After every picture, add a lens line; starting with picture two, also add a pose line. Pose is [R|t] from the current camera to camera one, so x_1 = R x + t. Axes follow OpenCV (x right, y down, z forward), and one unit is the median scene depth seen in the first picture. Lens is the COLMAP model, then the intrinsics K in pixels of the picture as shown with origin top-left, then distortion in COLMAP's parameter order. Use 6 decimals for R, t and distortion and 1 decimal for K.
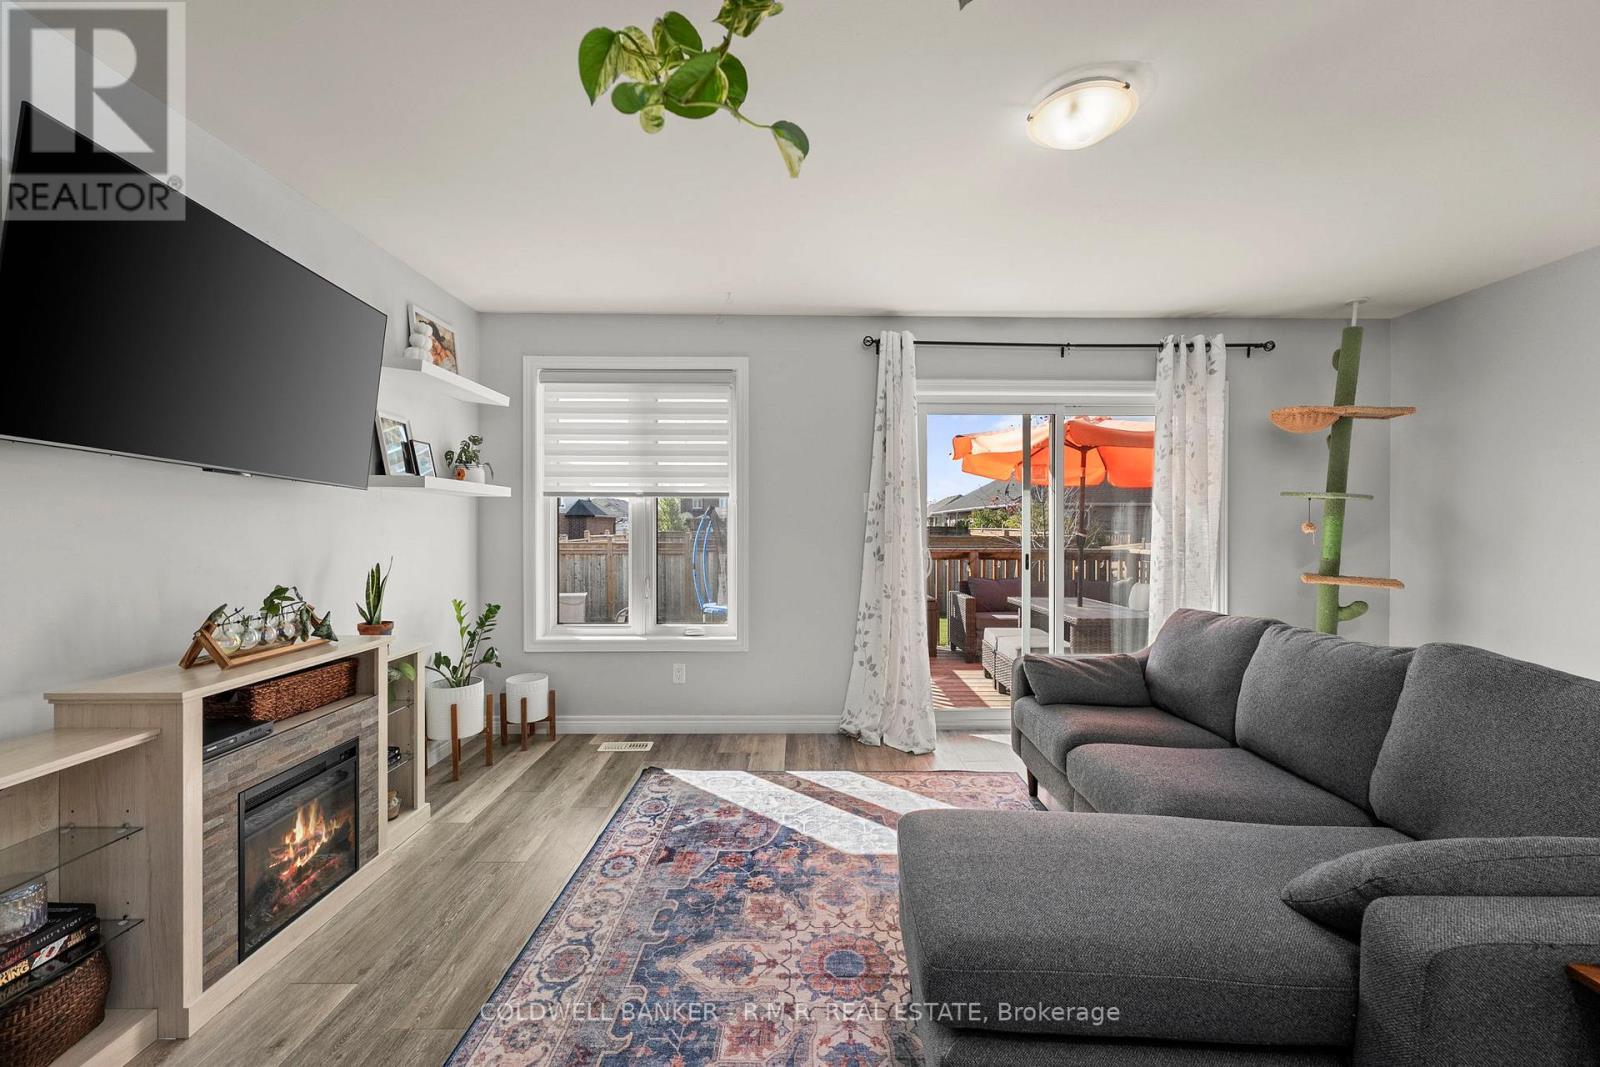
lens RADIAL K [[635.1, 0, 801.0], [0, 635.1, 536.9], [0, 0, 1]] dist [0.001066, 0.000577]
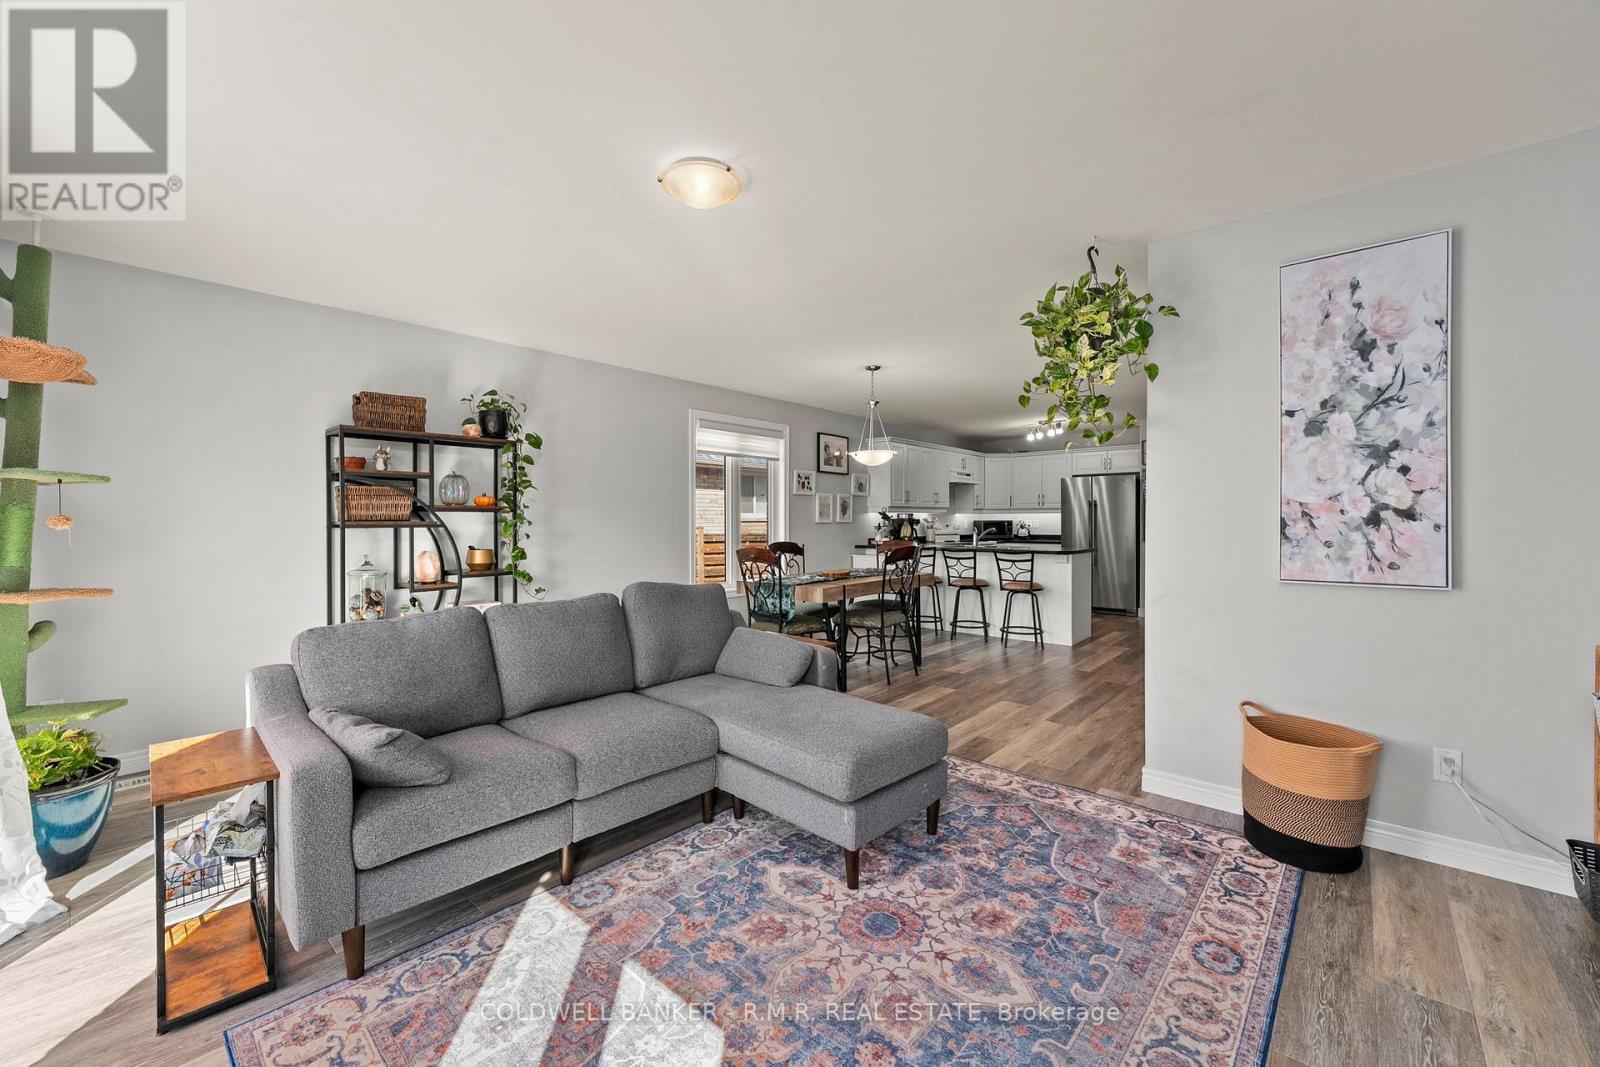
lens RADIAL K [[635.1, 0, 813.2], [0, 635.1, 523.8], [0, 0, 1]] dist [0.001066, 0.000577]
pose [[-0.757504, -0.002851, 0.652825, -0.277974], [0.011431, 0.999779, 0.017630, -0.015472], [-0.652731, 0.020817, -0.757304, 0.953837]]
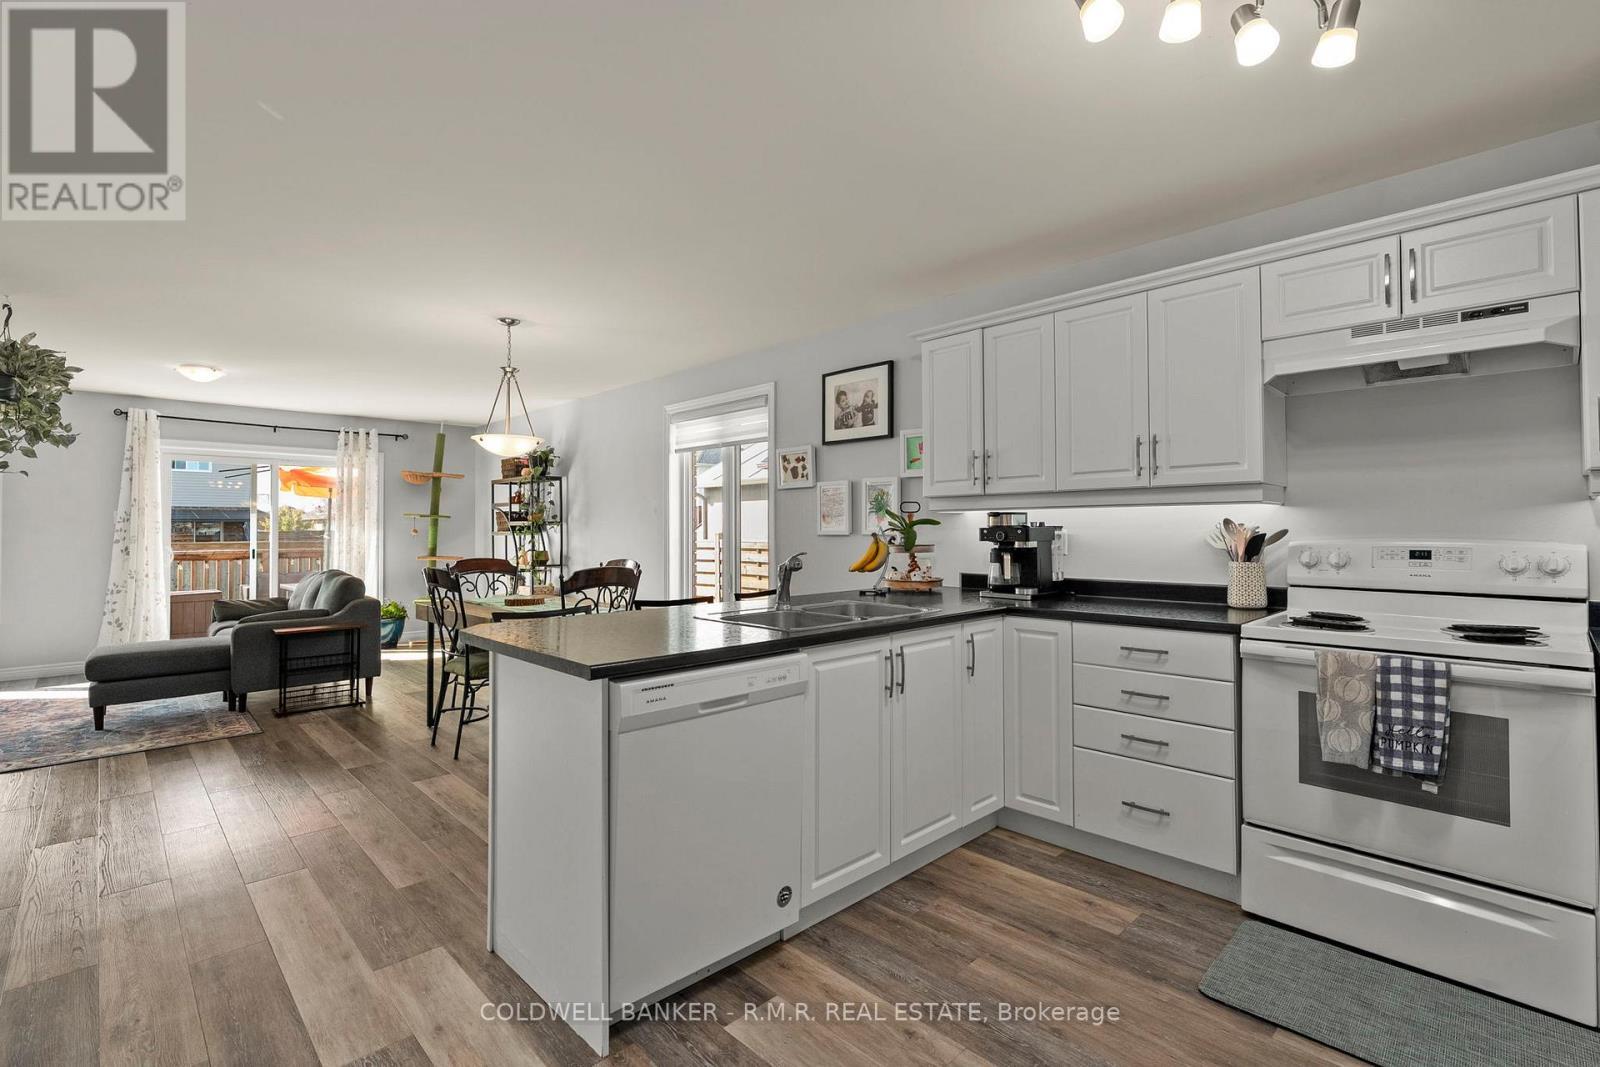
lens RADIAL K [[751.3, 0, 811.6], [0, 751.3, 517.0], [0, 0, 1]] dist [0.001365, -0.001134]
pose [[0.727695, 0.006757, 0.685868, 0.084923], [0.015717, 0.999525, -0.026523, 0.019900], [-0.685721, 0.030080, 0.727243, -1.512843]]
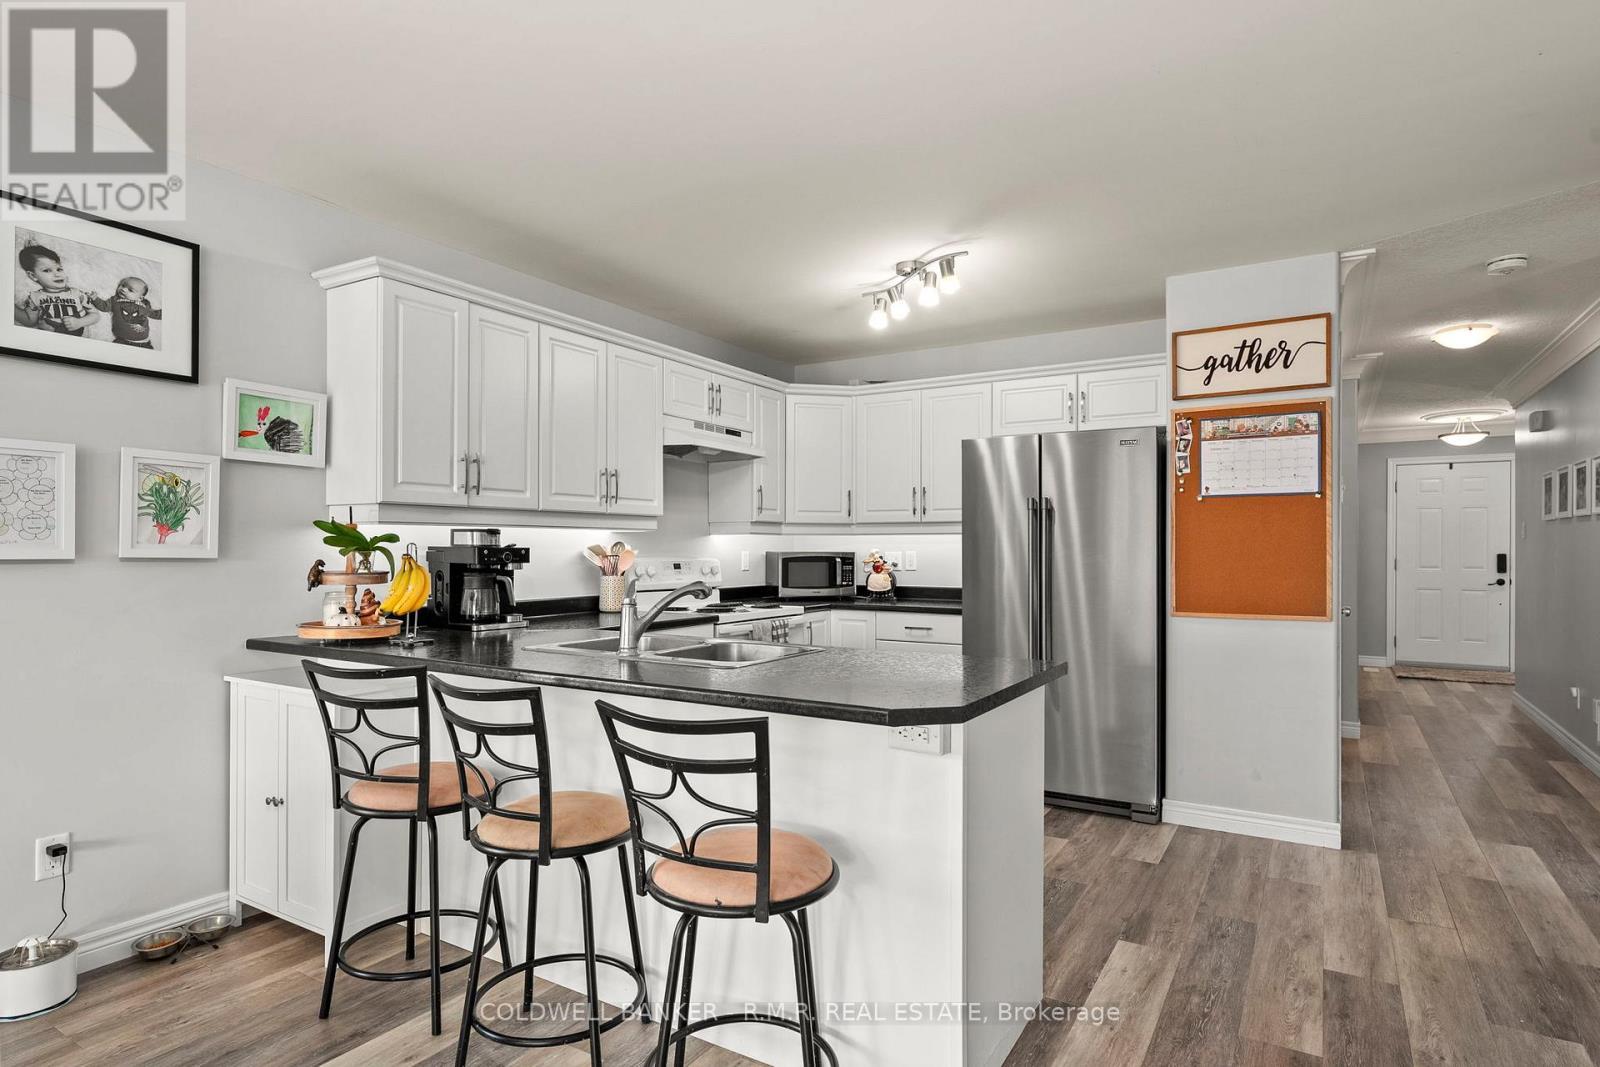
lens RADIAL K [[862.5, 0, 809.7], [0, 862.5, 547.3], [0, 0, 1]] dist [-0.014555, 0.006203]
pose [[-0.852818, -0.007739, 0.522151, 0.134254], [-0.000344, 0.999898, 0.014259, -0.002128], [-0.522208, 0.011981, -0.852734, -0.348995]]
